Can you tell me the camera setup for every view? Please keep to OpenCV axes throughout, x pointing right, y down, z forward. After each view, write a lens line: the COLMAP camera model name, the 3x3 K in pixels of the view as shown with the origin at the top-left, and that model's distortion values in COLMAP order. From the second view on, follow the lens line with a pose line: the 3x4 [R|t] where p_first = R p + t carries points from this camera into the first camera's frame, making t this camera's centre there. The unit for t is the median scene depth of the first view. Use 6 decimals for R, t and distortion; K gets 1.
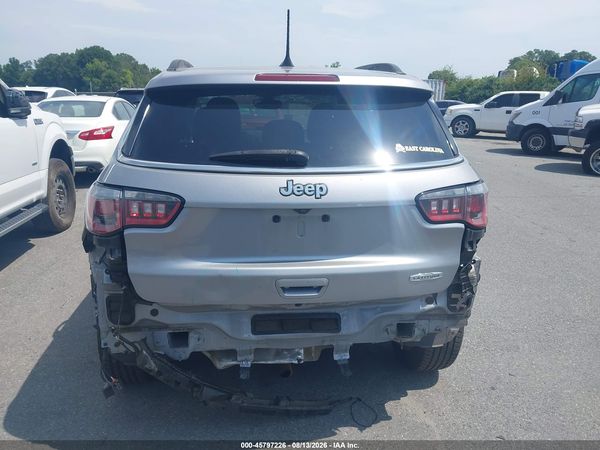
lens RADIAL K [[472.5, 0, 310.5], [0, 472.5, 222.1], [0, 0, 1]] dist [0.040978, -0.058472]
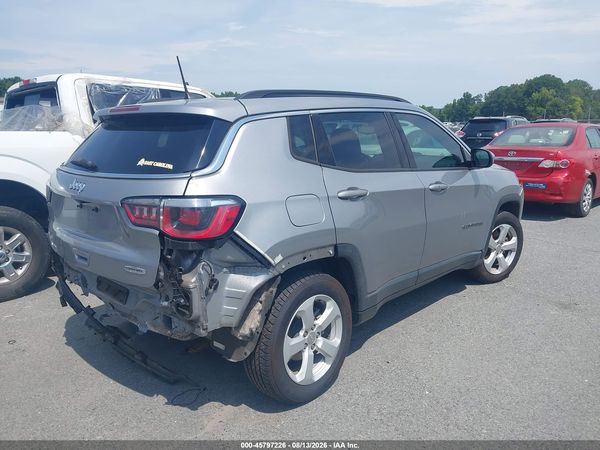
lens RADIAL K [[472.5, 0, 291.2], [0, 472.5, 222.6], [0, 0, 1]] dist [0.040978, -0.058472]
pose [[0.652852, 0.136598, -0.745067, 1.358160], [-0.179739, 0.983450, 0.022810, -0.098643], [0.735852, 0.119026, 0.666599, 0.481109]]
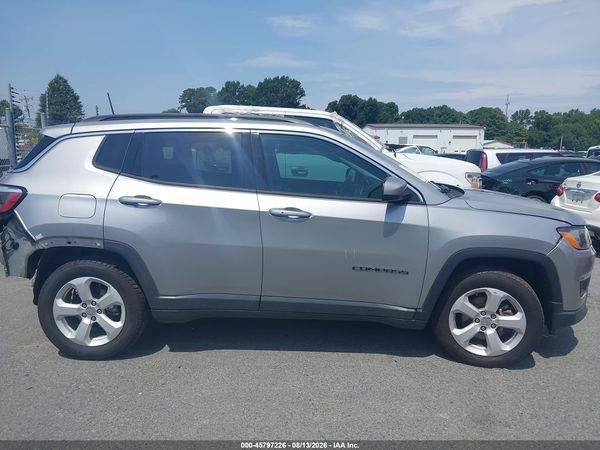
lens RADIAL K [[472.5, 0, 301.9], [0, 472.5, 224.5], [0, 0, 1]] dist [0.040978, -0.058472]
pose [[-0.098502, 0.146858, -0.984241, 2.004747], [-0.273036, 0.947107, 0.168642, -0.554262], [0.956948, 0.285345, -0.053194, 2.259139]]
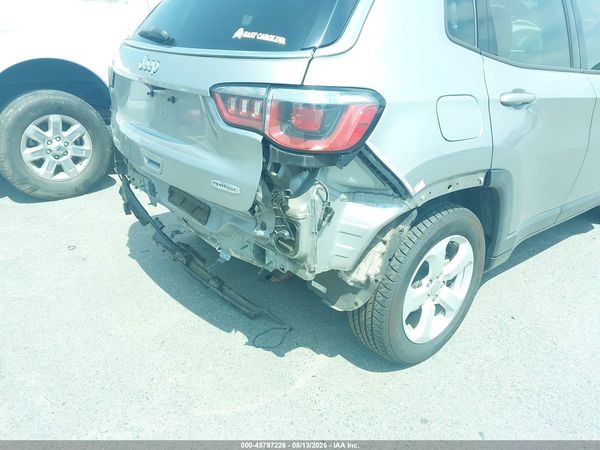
lens RADIAL K [[472.5, 0, 284.3], [0, 472.5, 218.4], [0, 0, 1]] dist [0.040978, -0.058472]
pose [[0.547888, 0.326648, -0.770143, 0.990643], [-0.239814, 0.943305, 0.229487, -0.056965], [0.801441, 0.058957, 0.595160, 0.569566]]
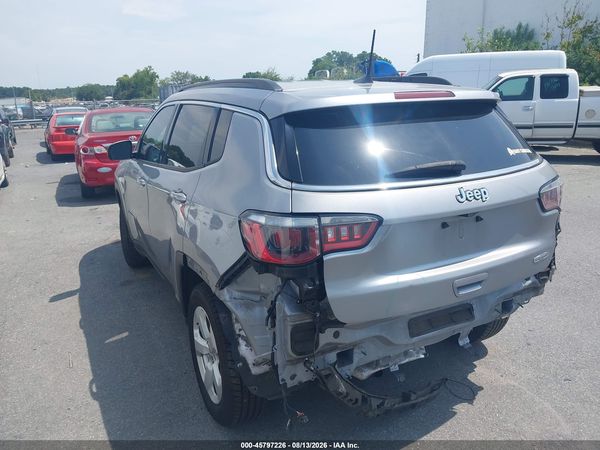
lens RADIAL K [[472.5, 0, 301.6], [0, 472.5, 225.2], [0, 0, 1]] dist [0.040978, -0.058472]
pose [[0.932518, -0.133961, 0.335357, -0.714372], [0.133392, 0.990752, 0.024844, -0.074475], [-0.335584, 0.021566, 0.941763, 0.083213]]
